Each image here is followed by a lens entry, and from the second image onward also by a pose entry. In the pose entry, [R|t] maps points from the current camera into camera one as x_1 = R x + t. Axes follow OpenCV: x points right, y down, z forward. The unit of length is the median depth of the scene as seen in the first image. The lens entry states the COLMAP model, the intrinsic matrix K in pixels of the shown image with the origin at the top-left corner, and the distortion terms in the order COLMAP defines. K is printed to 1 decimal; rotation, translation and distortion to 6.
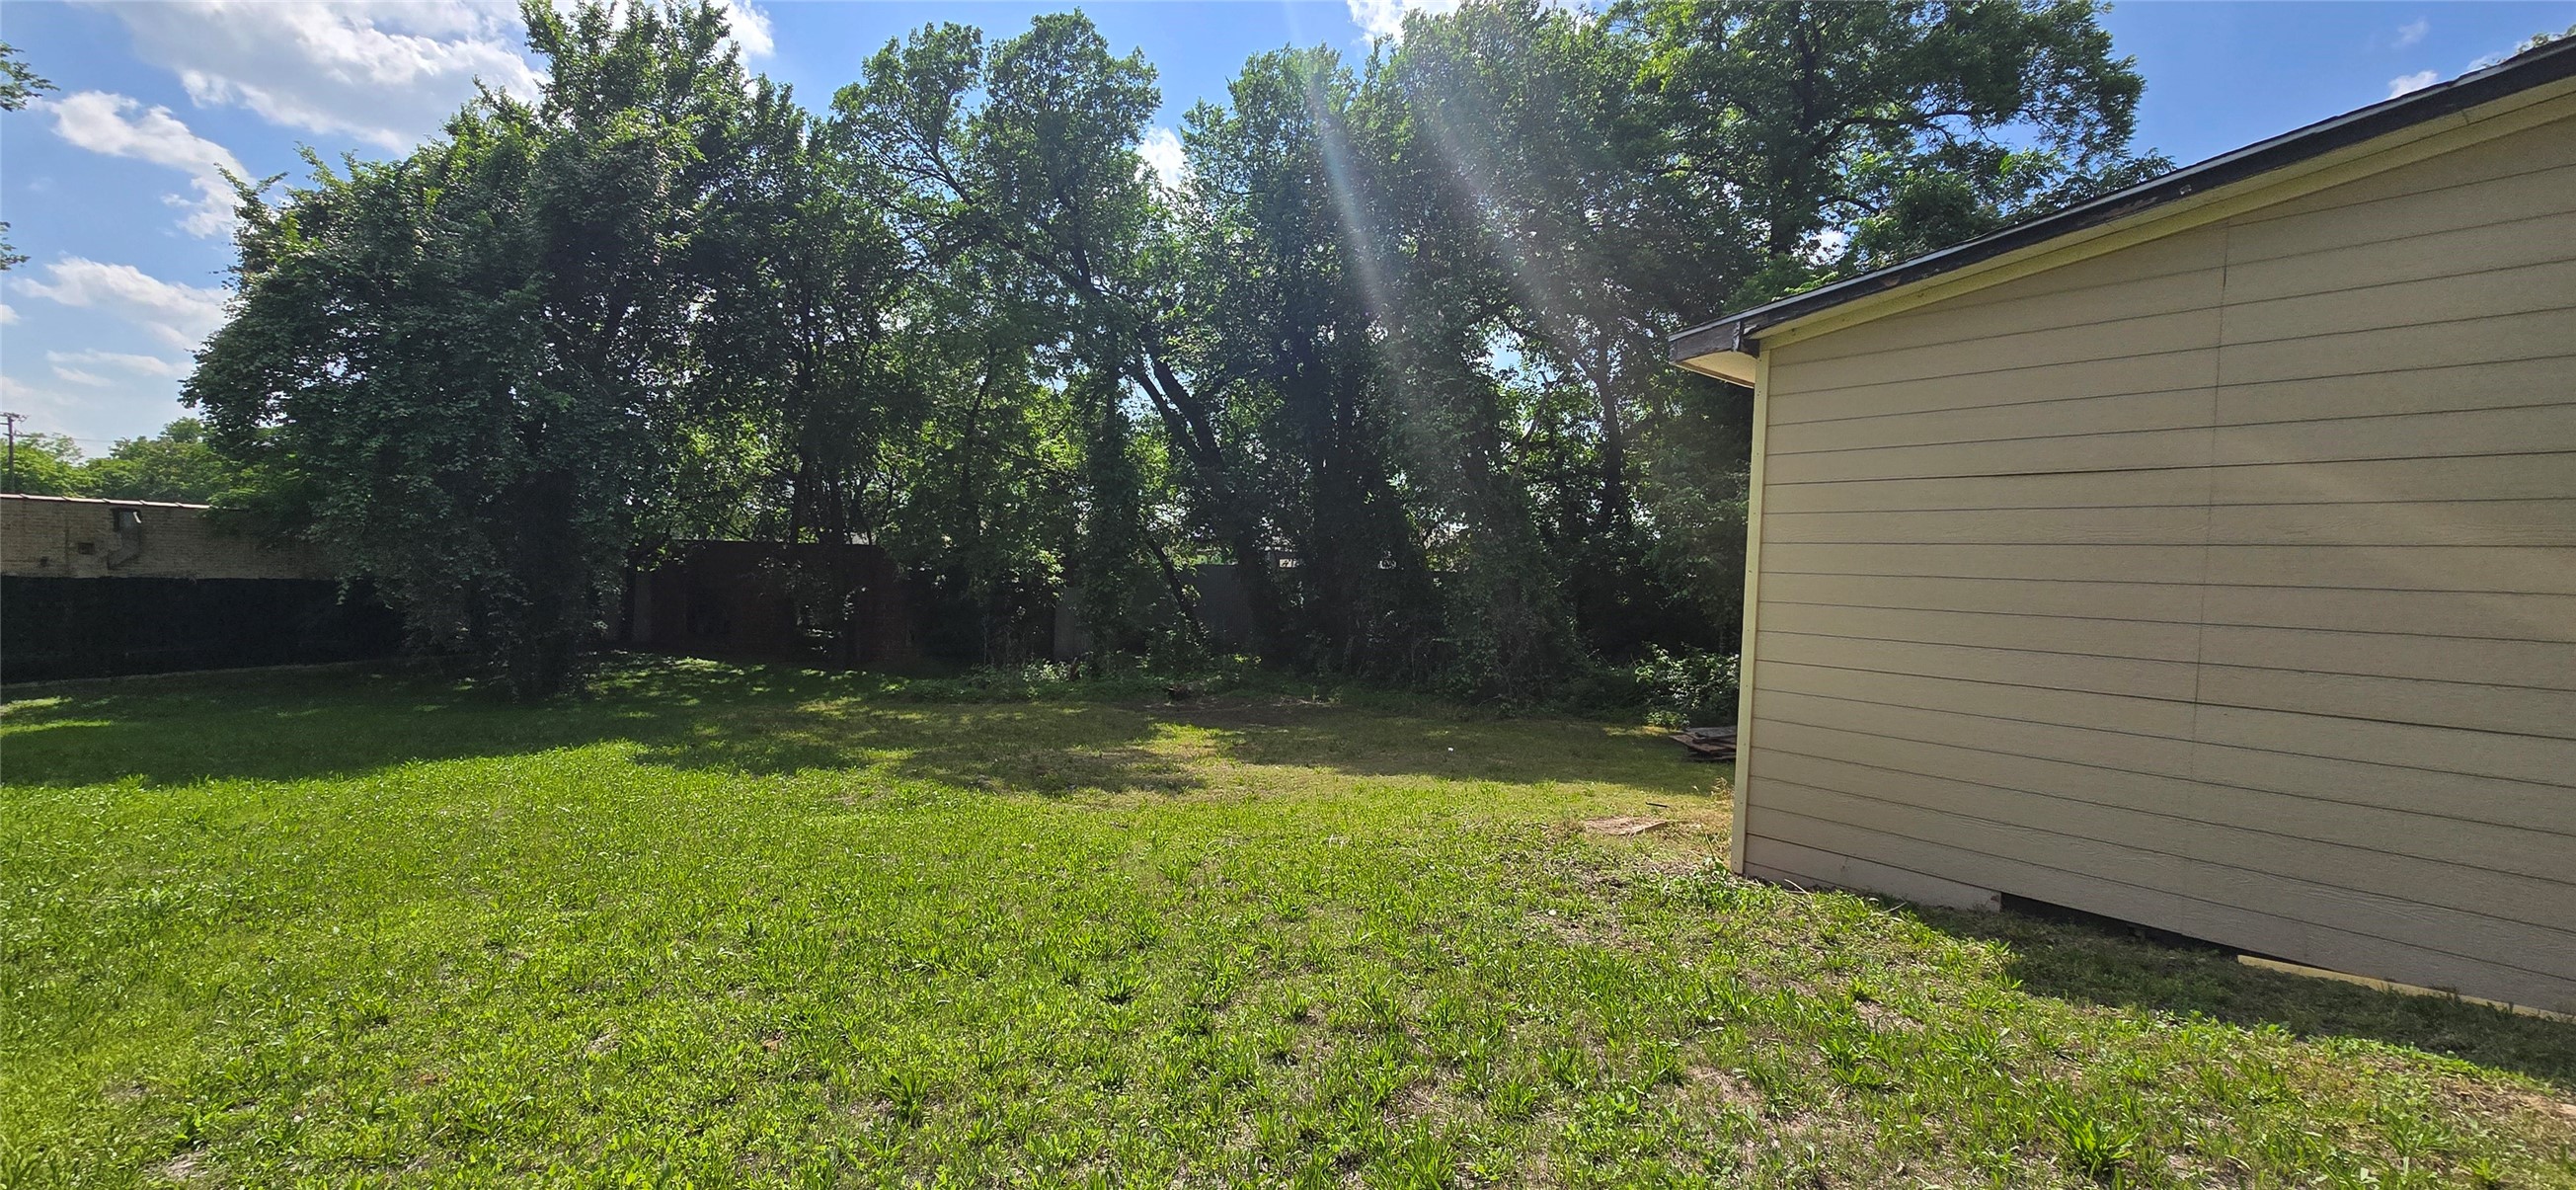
lens RADIAL K [[1112.9, 0, 1289.4], [0, 1112.9, 595.8], [0, 0, 1]] dist [-0.001563, 0.000032]
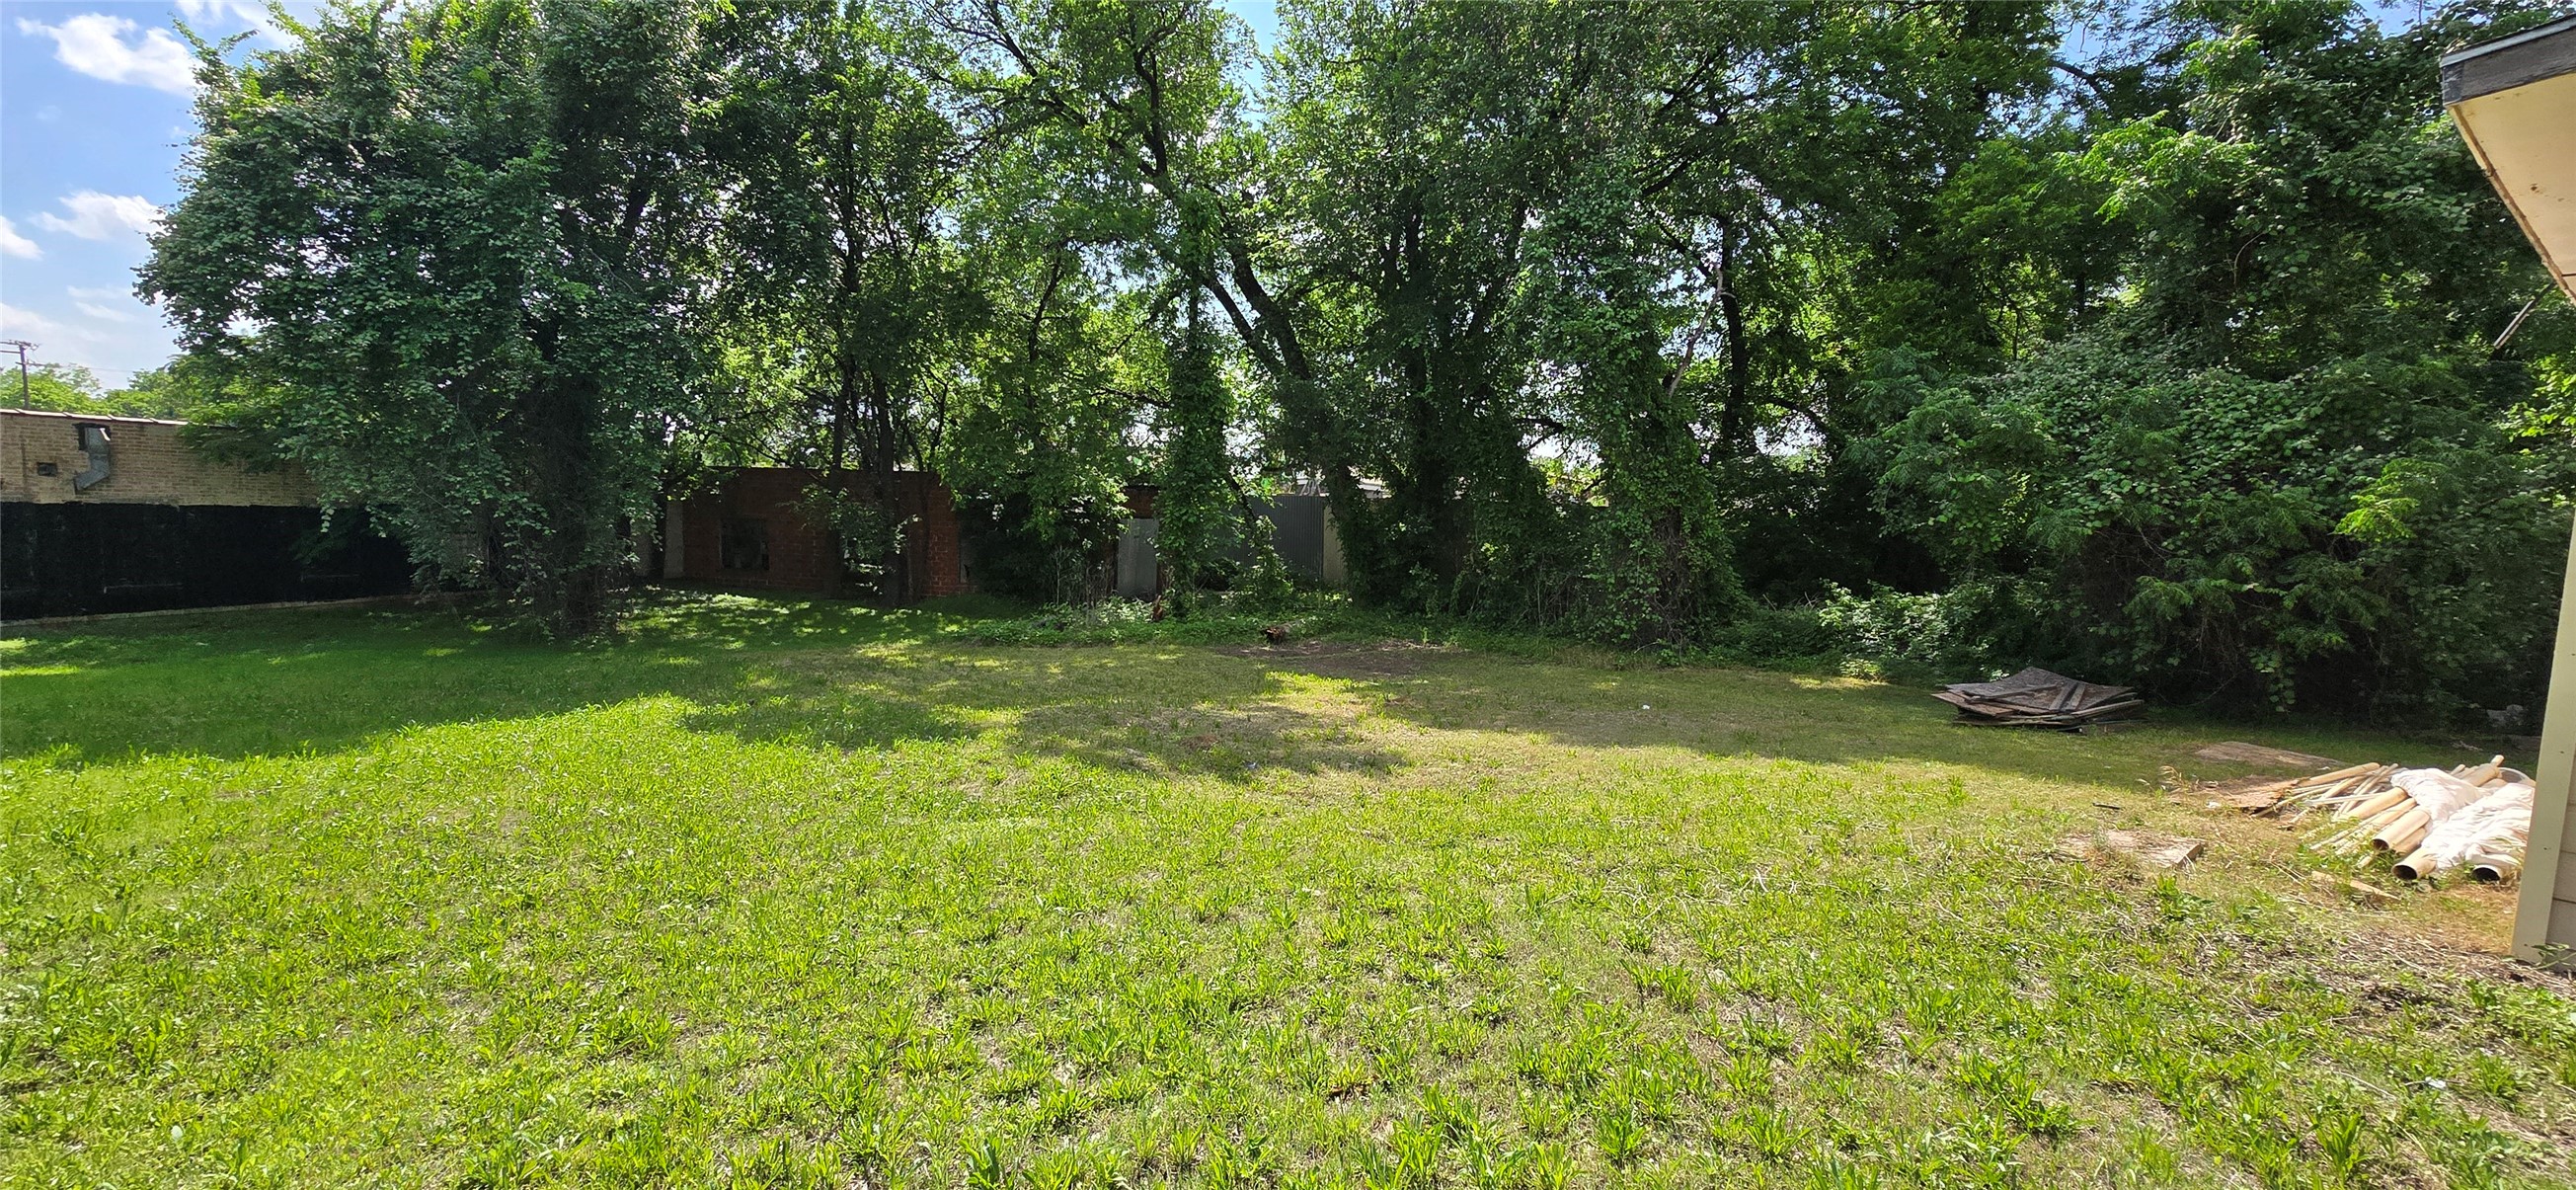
lens RADIAL K [[1112.9, 0, 1287.2], [0, 1112.9, 598.4], [0, 0, 1]] dist [-0.001563, 0.000032]
pose [[0.999839, 0.002009, -0.017817, -0.083776], [-0.000949, 0.998238, 0.059324, 0.005344], [0.017905, -0.059298, 0.998080, 0.126658]]
